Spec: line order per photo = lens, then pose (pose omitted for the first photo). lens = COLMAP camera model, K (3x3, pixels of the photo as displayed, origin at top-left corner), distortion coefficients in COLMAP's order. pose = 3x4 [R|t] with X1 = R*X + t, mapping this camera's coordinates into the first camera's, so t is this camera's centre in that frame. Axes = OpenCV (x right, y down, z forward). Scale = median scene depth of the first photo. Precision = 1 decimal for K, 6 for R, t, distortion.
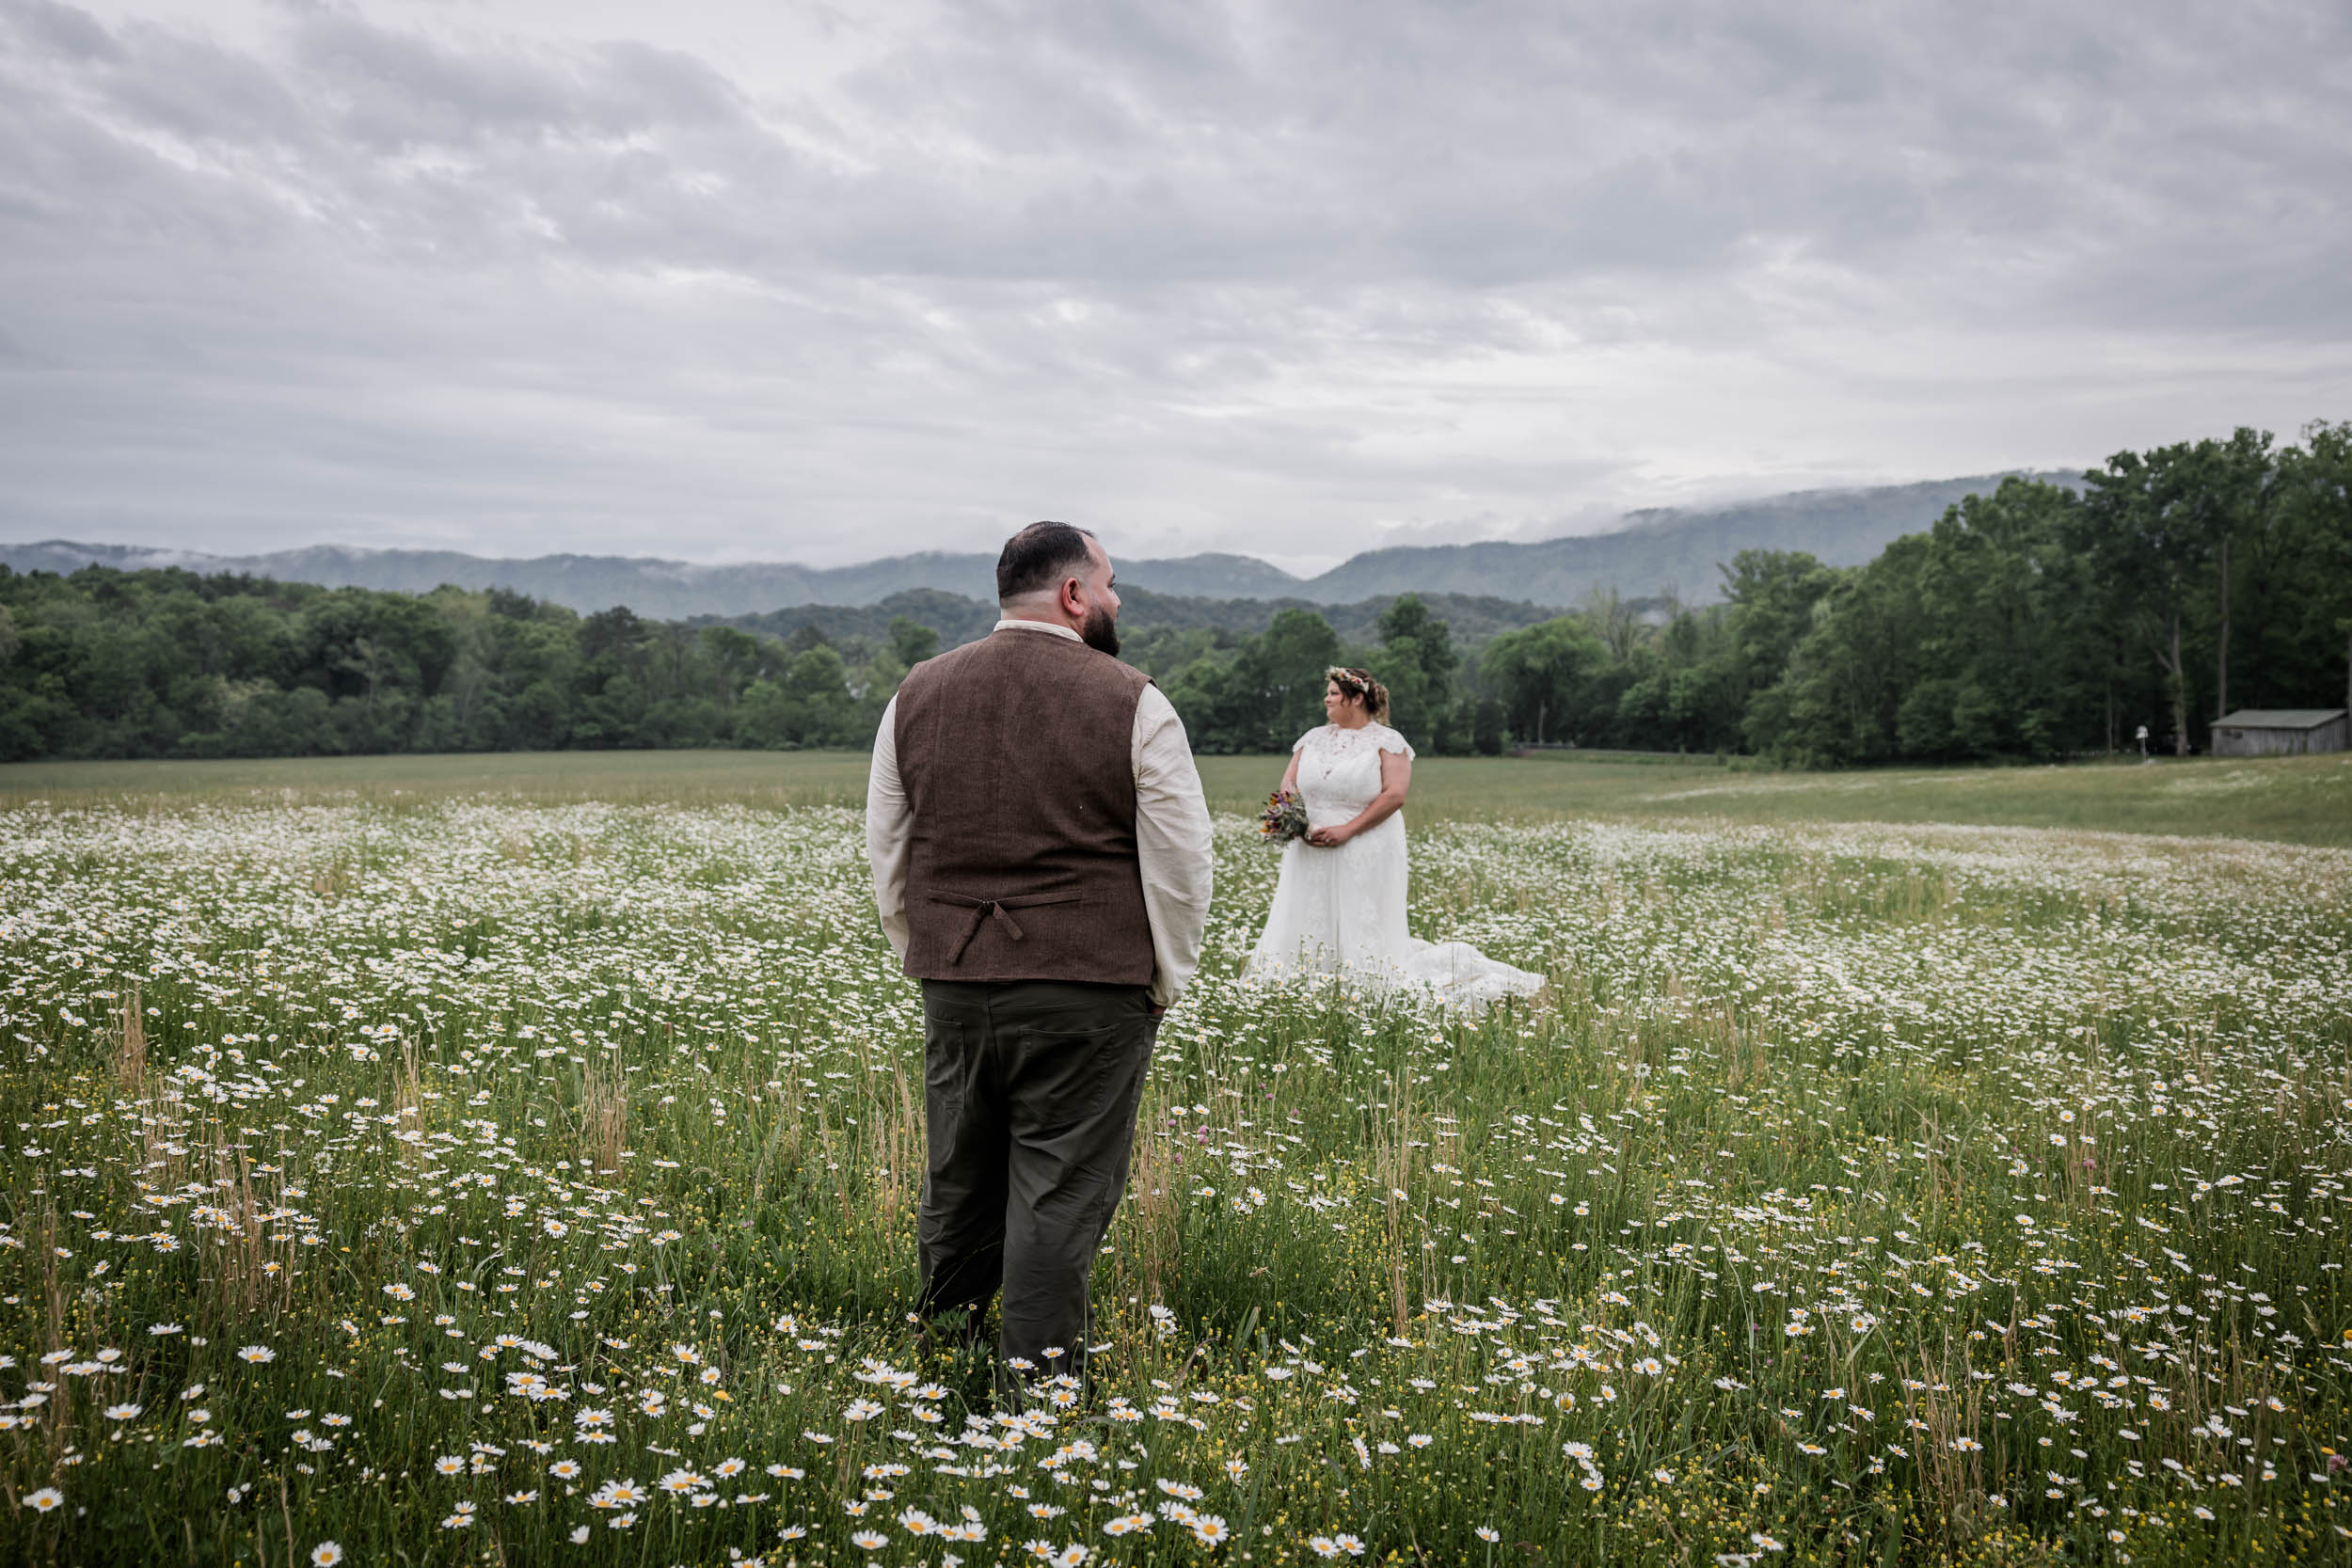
lens RADIAL K [[1895.4, 0, 1172.3], [0, 1895.4, 784.3], [0, 0, 1]] dist [-0.018413, 0.025691]
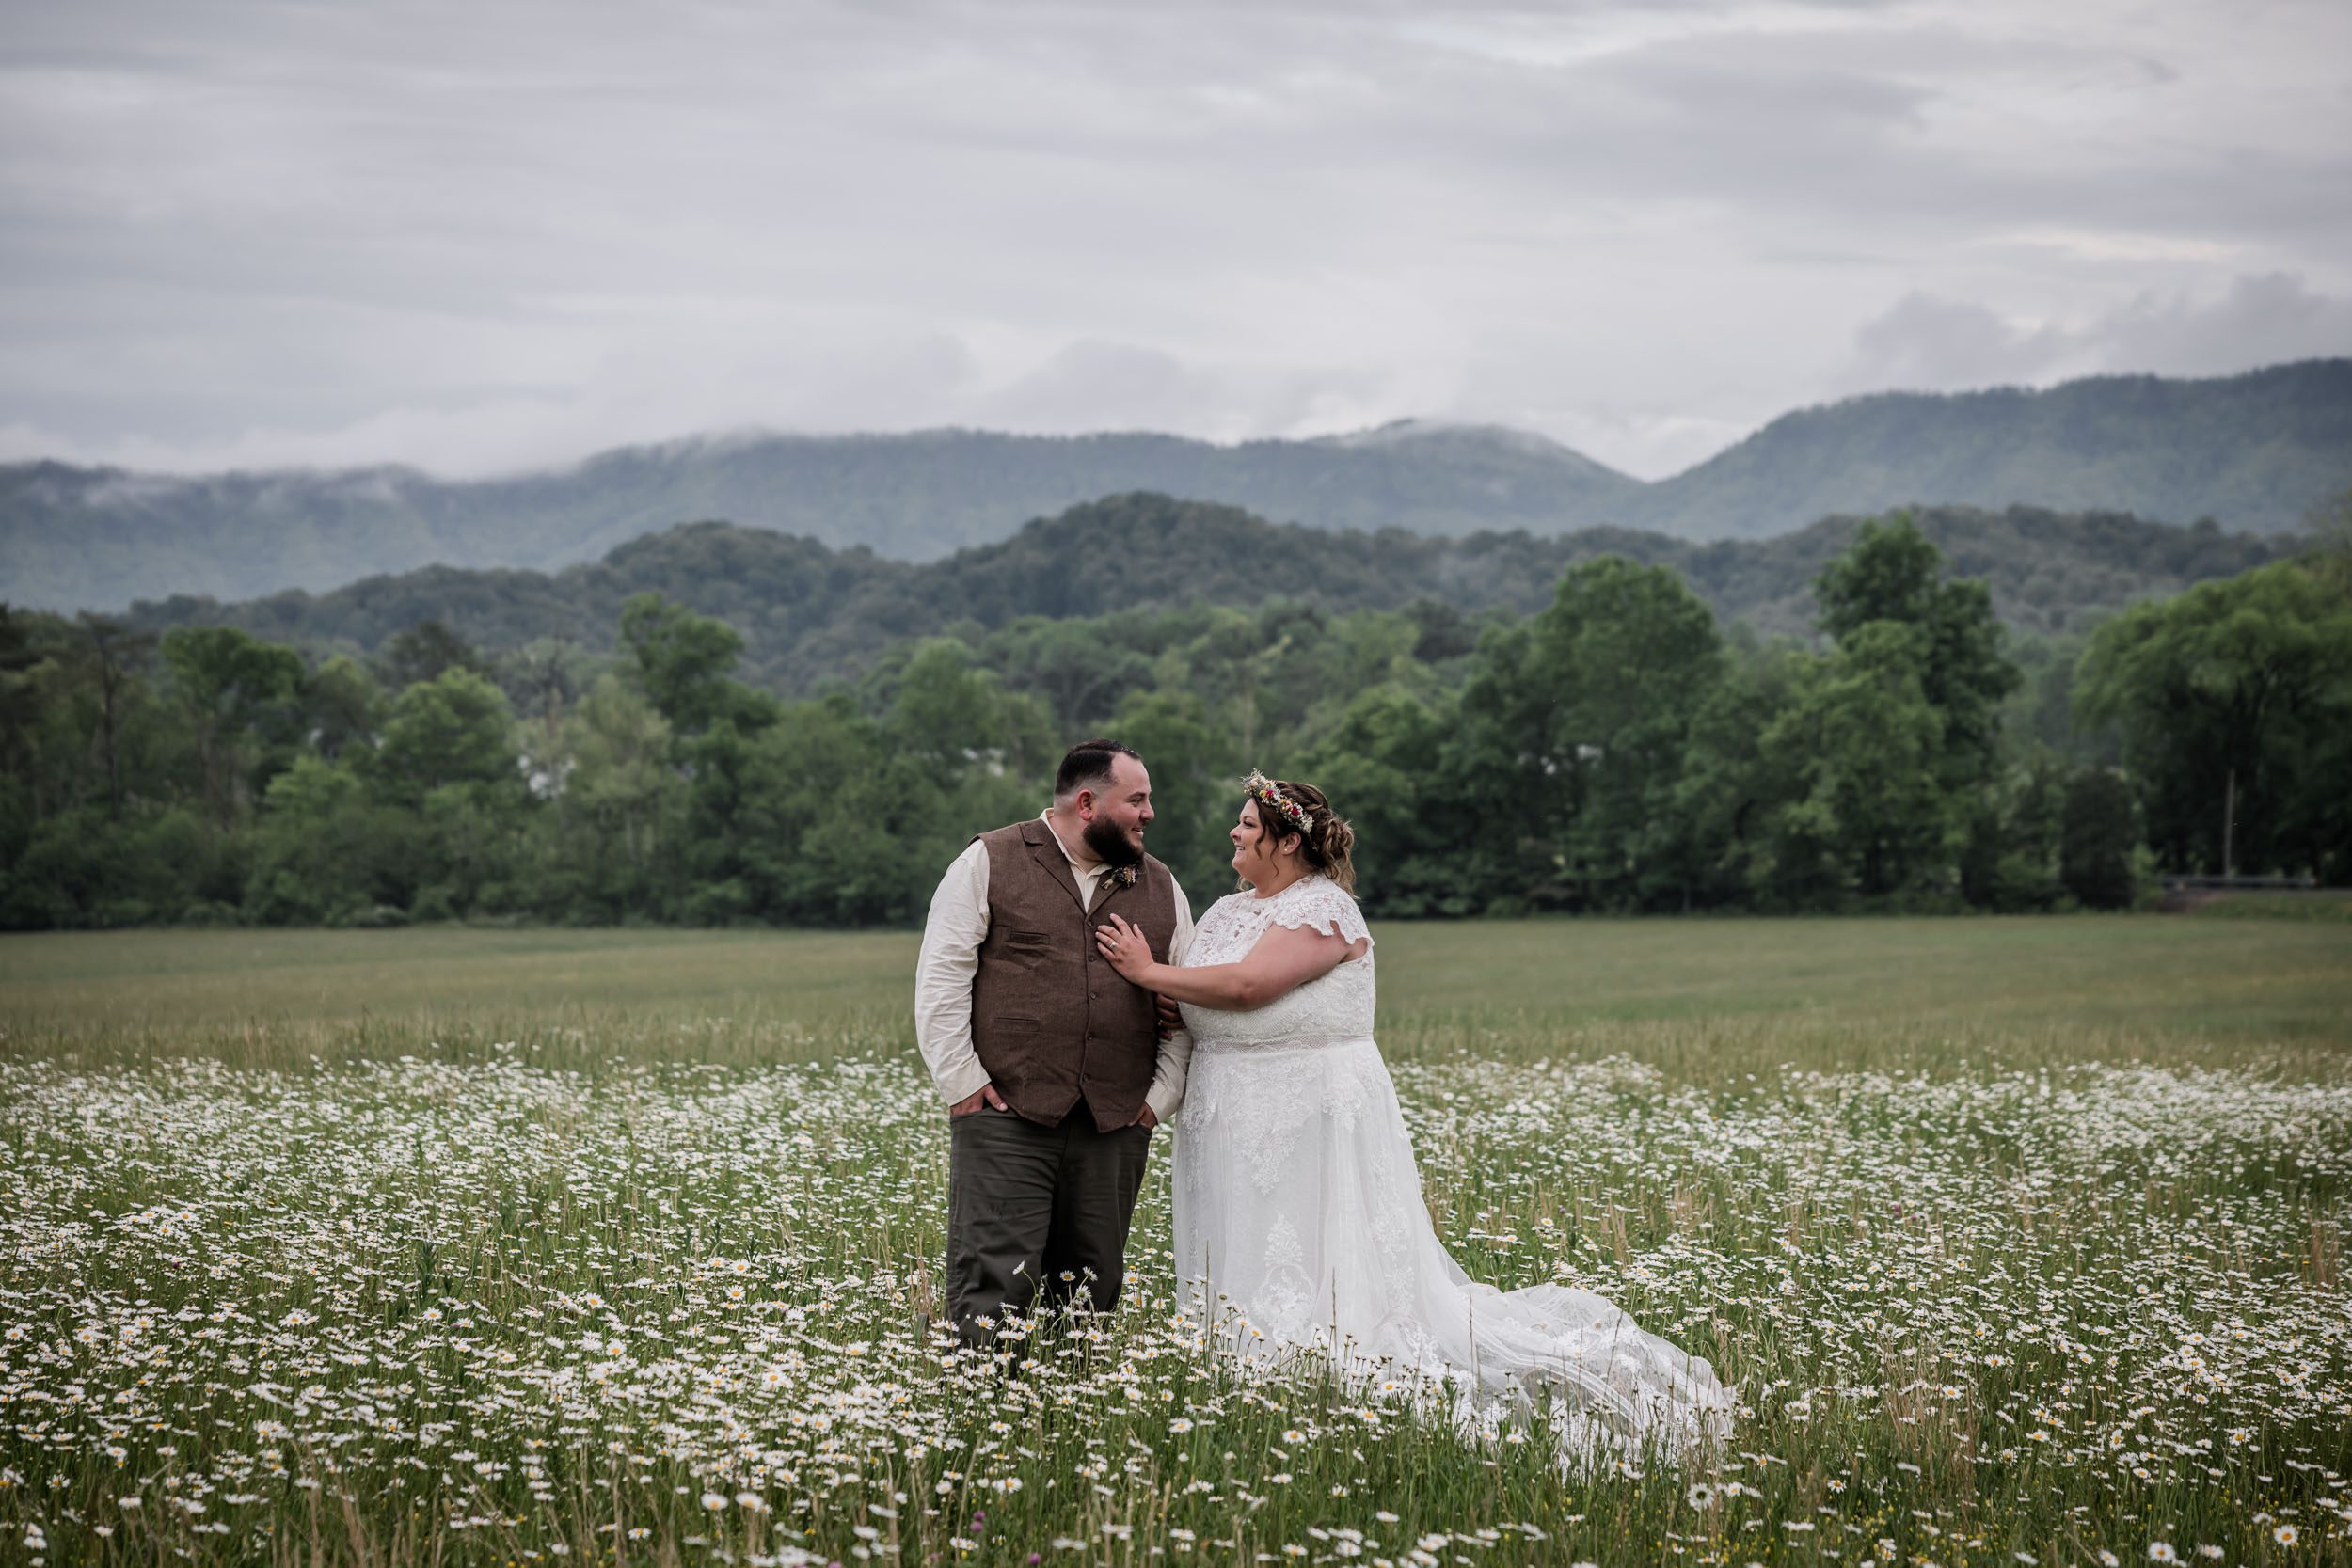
lens RADIAL K [[4705.1, 0, 1167.0], [0, 4705.1, 785.0], [0, 0, 1]] dist [0.063206, 0.000000]
pose [[0.999205, -0.018821, -0.035134, 0.003687], [0.017239, 0.998846, -0.044817, -0.000009], [0.035937, 0.044176, 0.998377, -0.010656]]
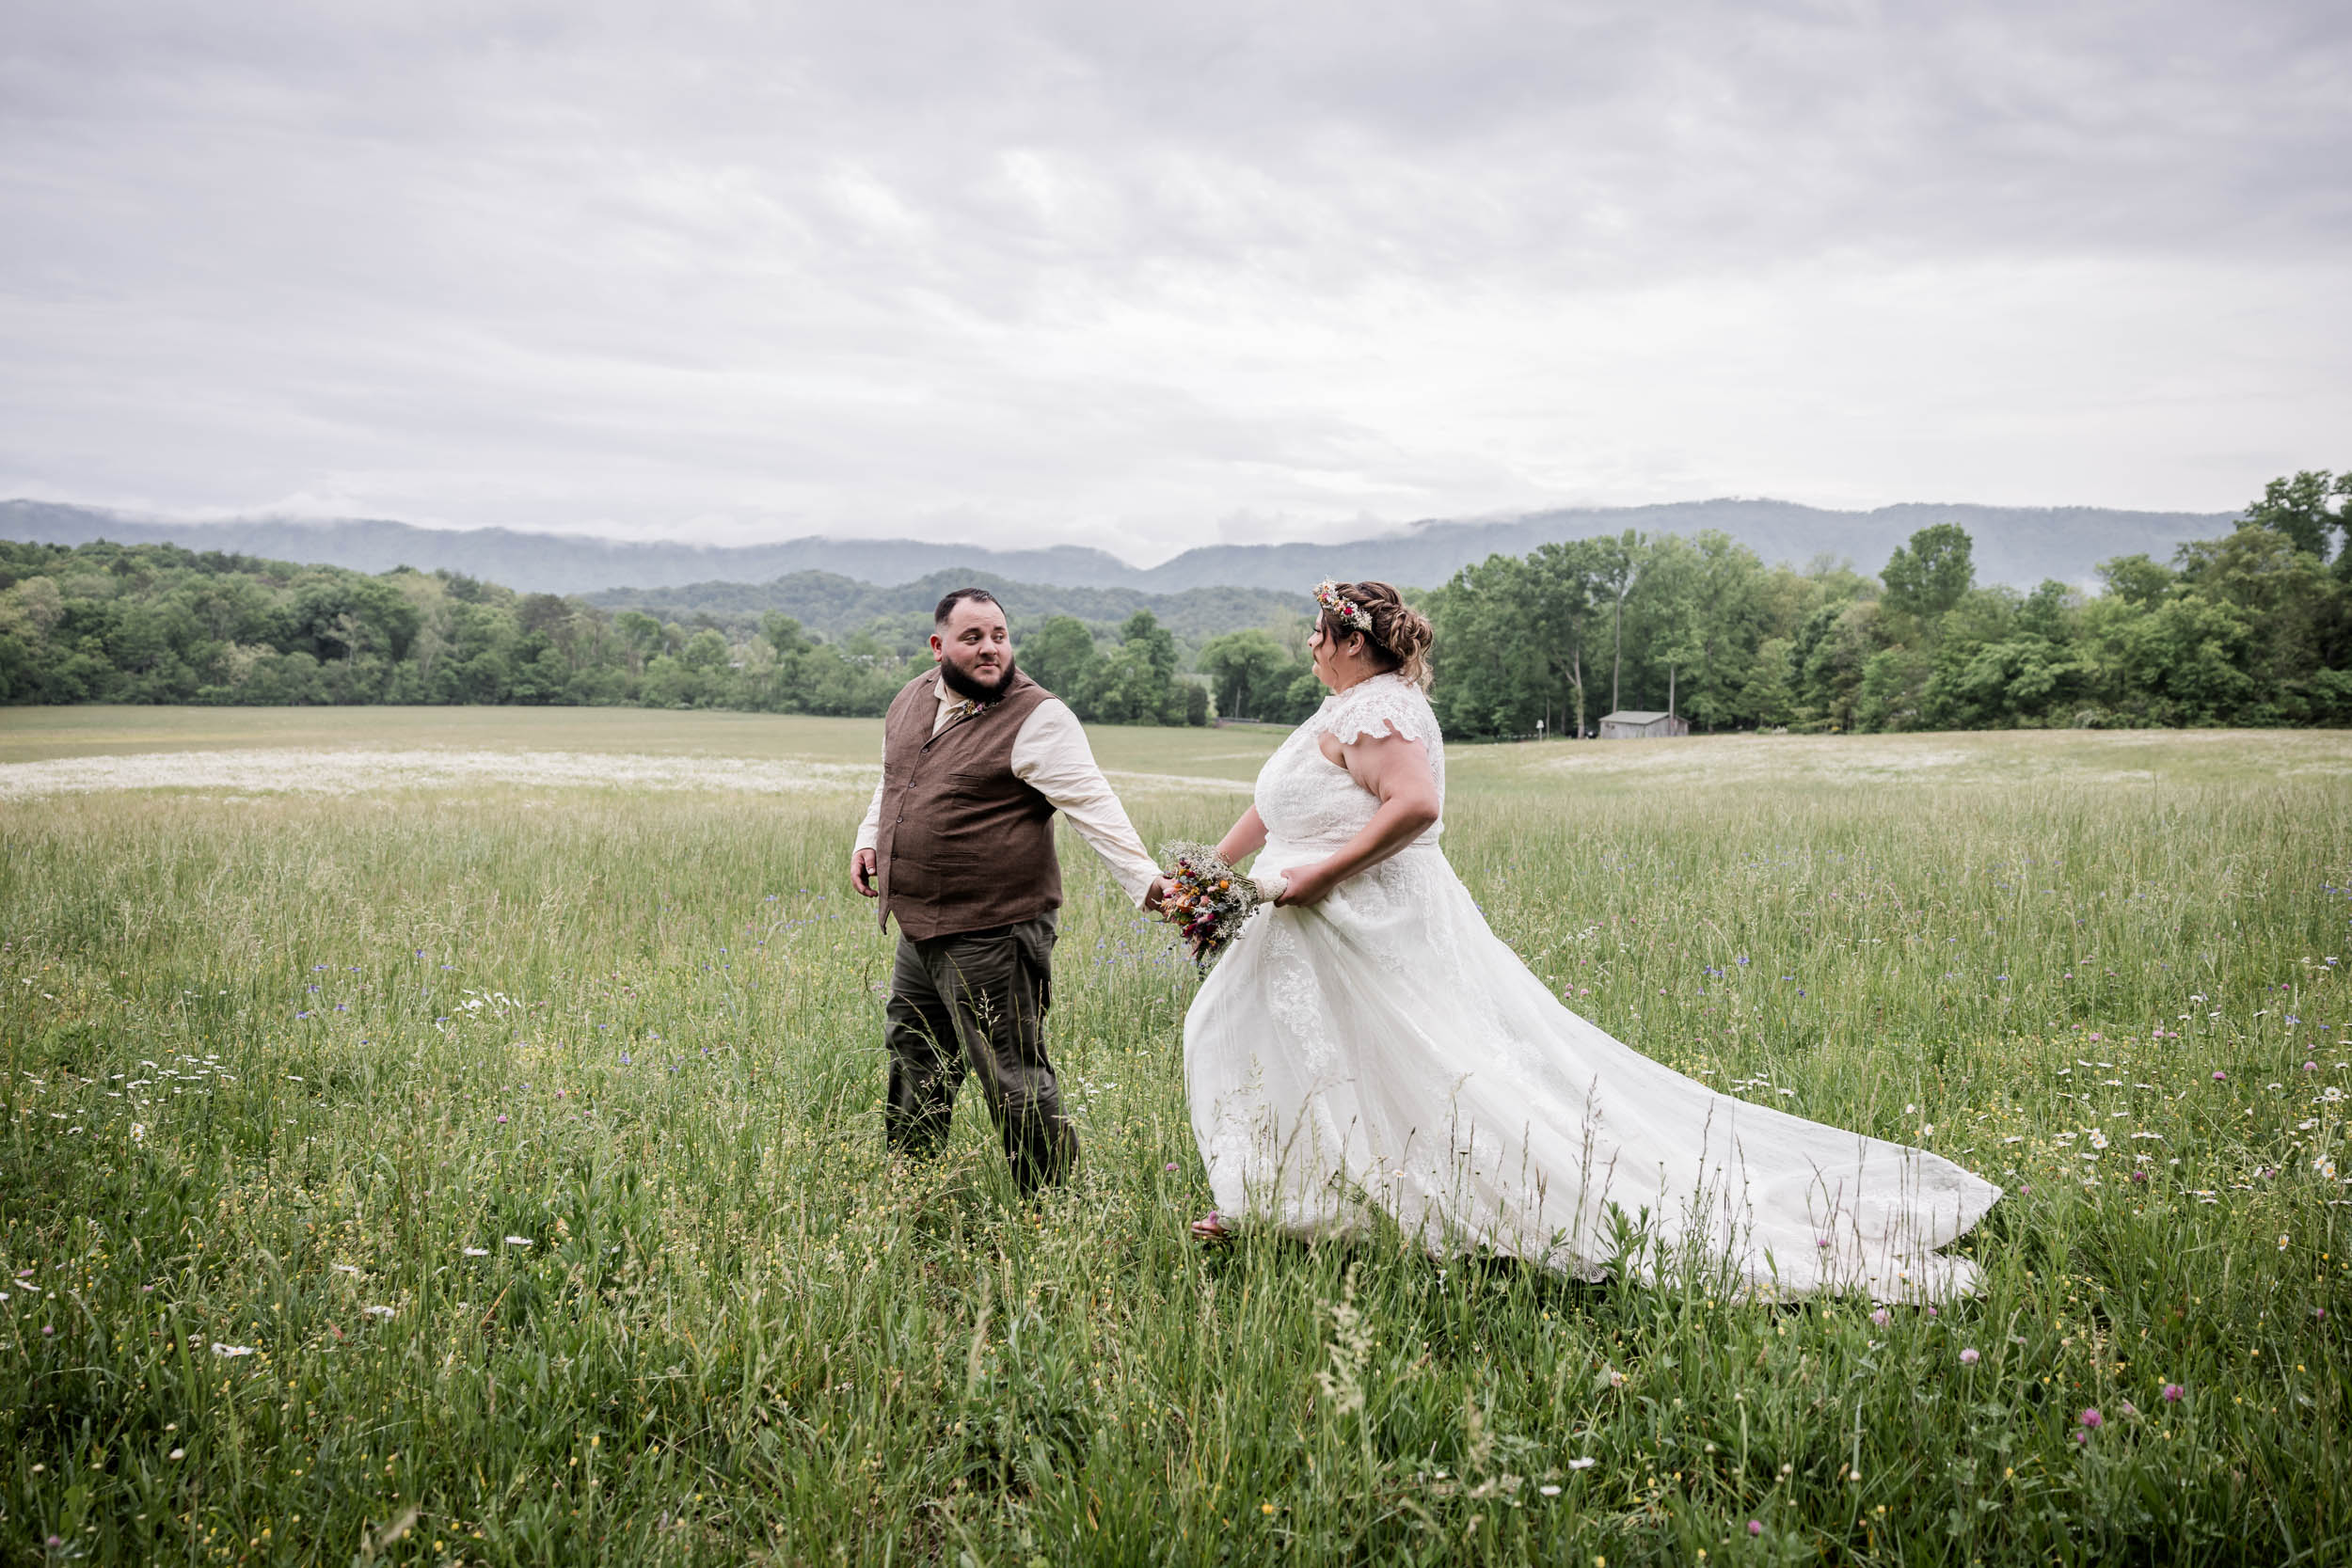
lens RADIAL K [[1710.8, 0, 1198.6], [0, 1710.8, 768.7], [0, 0, 1]] dist [0.023407, -0.009037]
pose [[0.996485, 0.020495, 0.081229, 0.060016], [-0.021846, 0.999637, 0.015772, -0.003576], [-0.080877, -0.017491, 0.996571, -0.221830]]
